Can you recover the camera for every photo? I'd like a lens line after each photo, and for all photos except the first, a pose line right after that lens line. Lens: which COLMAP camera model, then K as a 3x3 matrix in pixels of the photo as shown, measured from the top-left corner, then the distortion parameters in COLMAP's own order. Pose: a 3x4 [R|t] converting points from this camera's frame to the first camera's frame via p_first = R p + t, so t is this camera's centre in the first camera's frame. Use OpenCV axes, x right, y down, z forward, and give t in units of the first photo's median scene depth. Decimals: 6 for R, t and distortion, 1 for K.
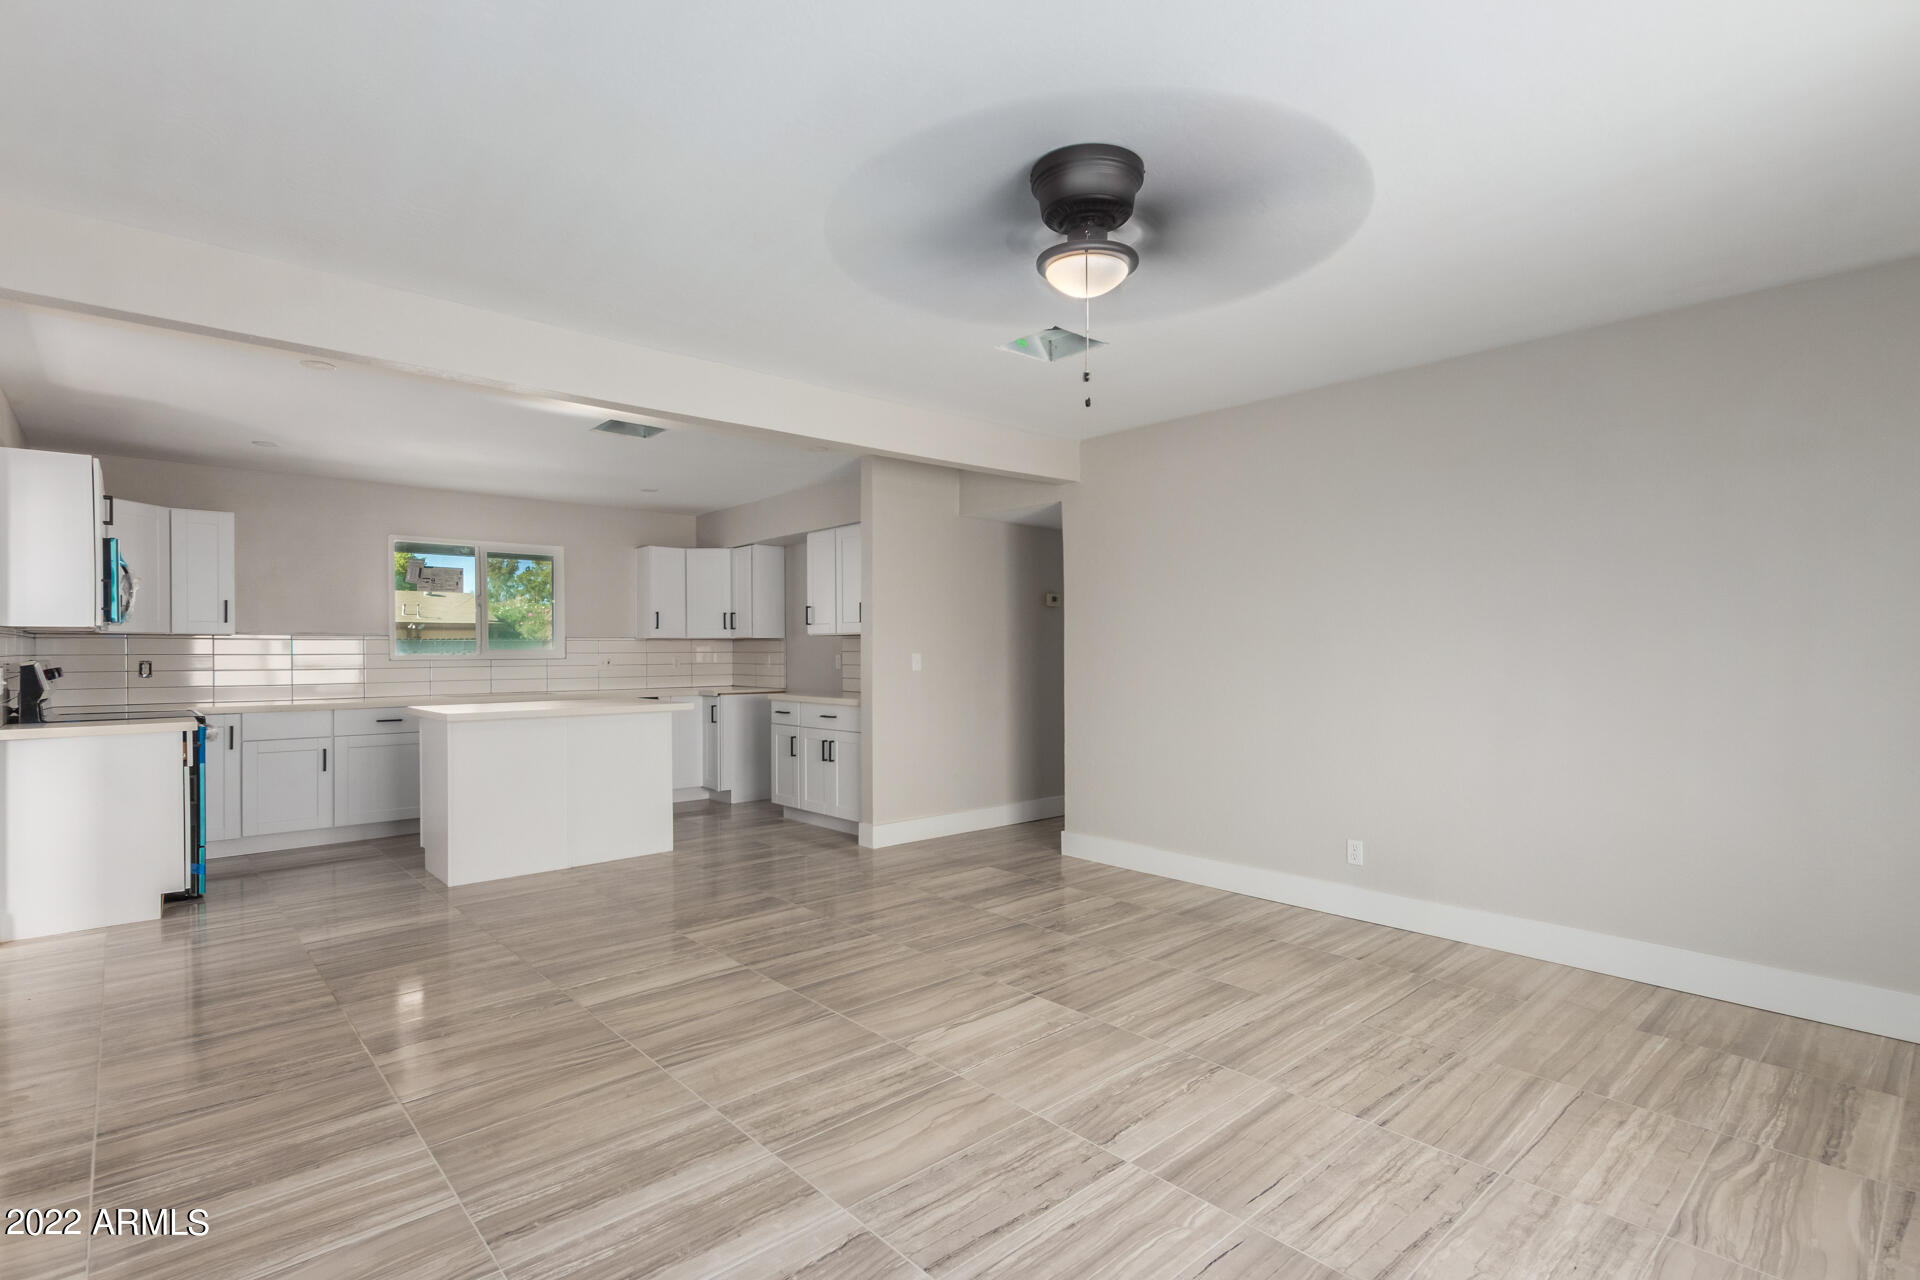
lens RADIAL K [[946.5, 0, 947.5], [0, 946.5, 656.0], [0, 0, 1]] dist [0.018803, -0.000926]
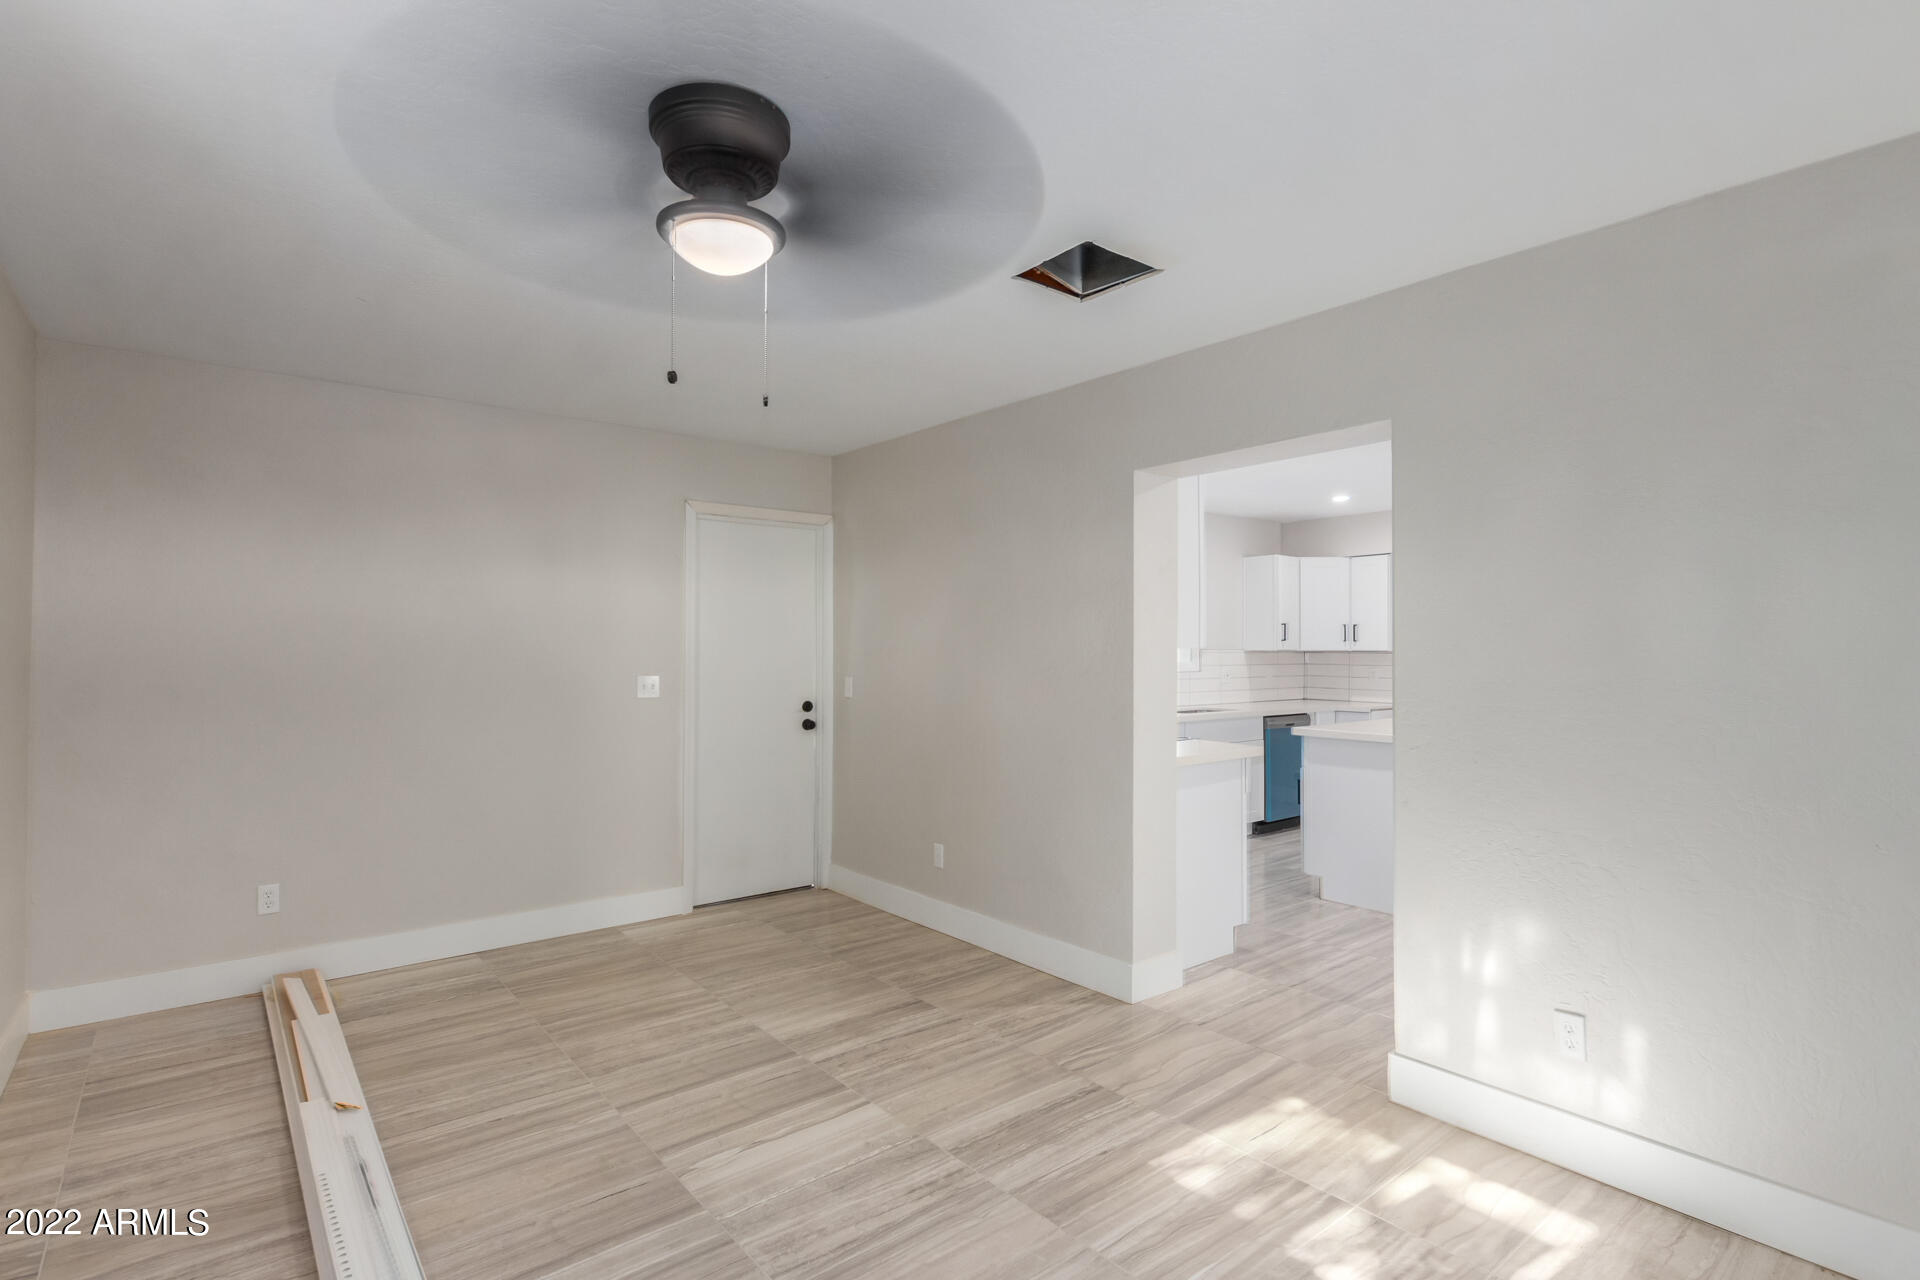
lens RADIAL K [[923.7, 0, 961.7], [0, 923.7, 643.5], [0, 0, 1]] dist [0.000241, -0.000317]
pose [[0.999701, 0.004791, -0.023999, -0.705662], [-0.005123, 0.999892, -0.013783, -0.013256], [0.023930, 0.013902, 0.999617, 0.055186]]
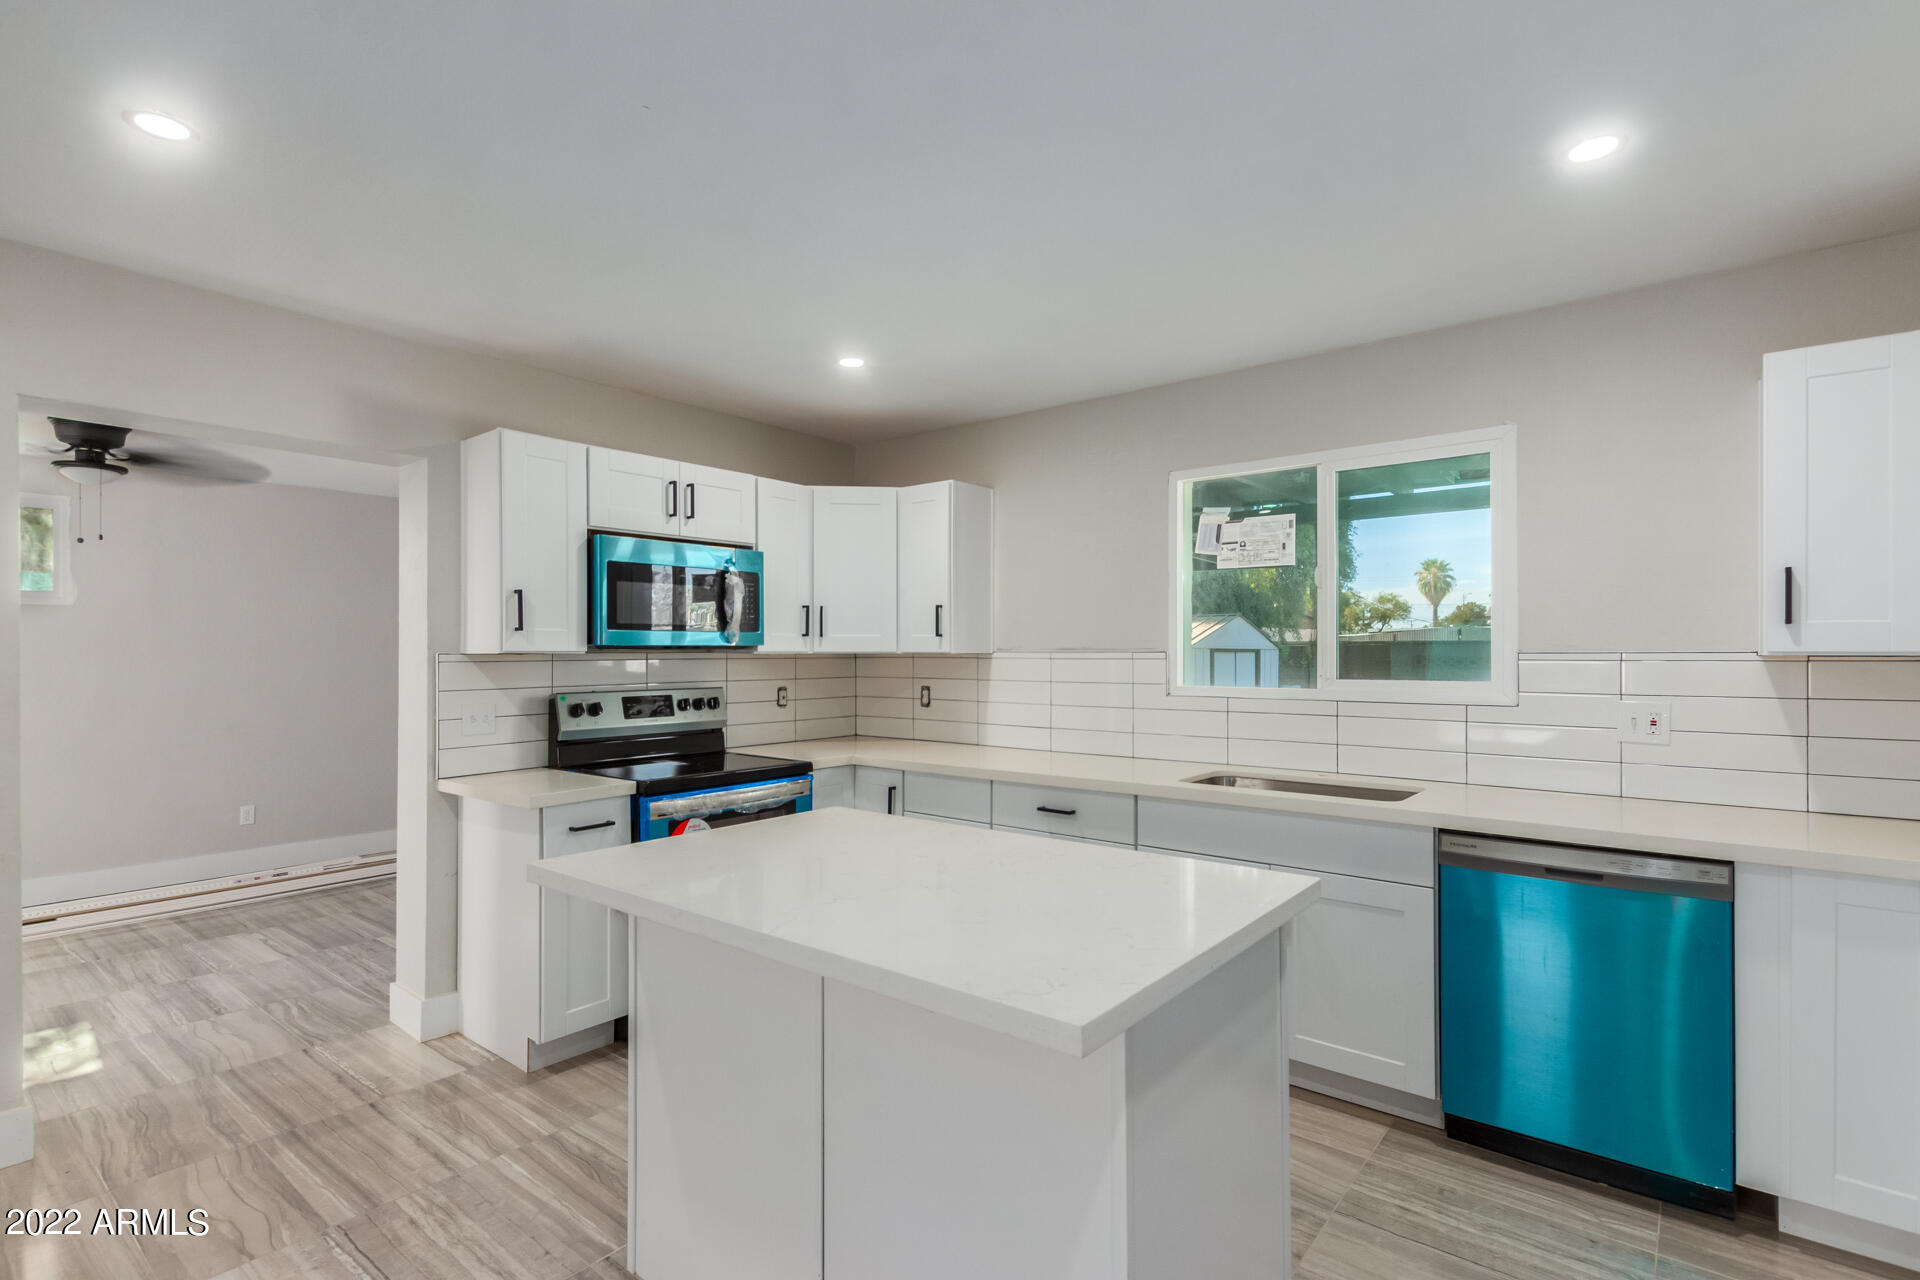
lens RADIAL K [[917.0, 0, 943.4], [0, 917.0, 650.9], [0, 0, 1]] dist [0.008876, -0.001463]
pose [[0.174880, 0.000181, -0.984590, -0.074653], [-0.006520, 0.999978, -0.000974, -0.021077], [0.984568, 0.006590, 0.174877, 0.787271]]
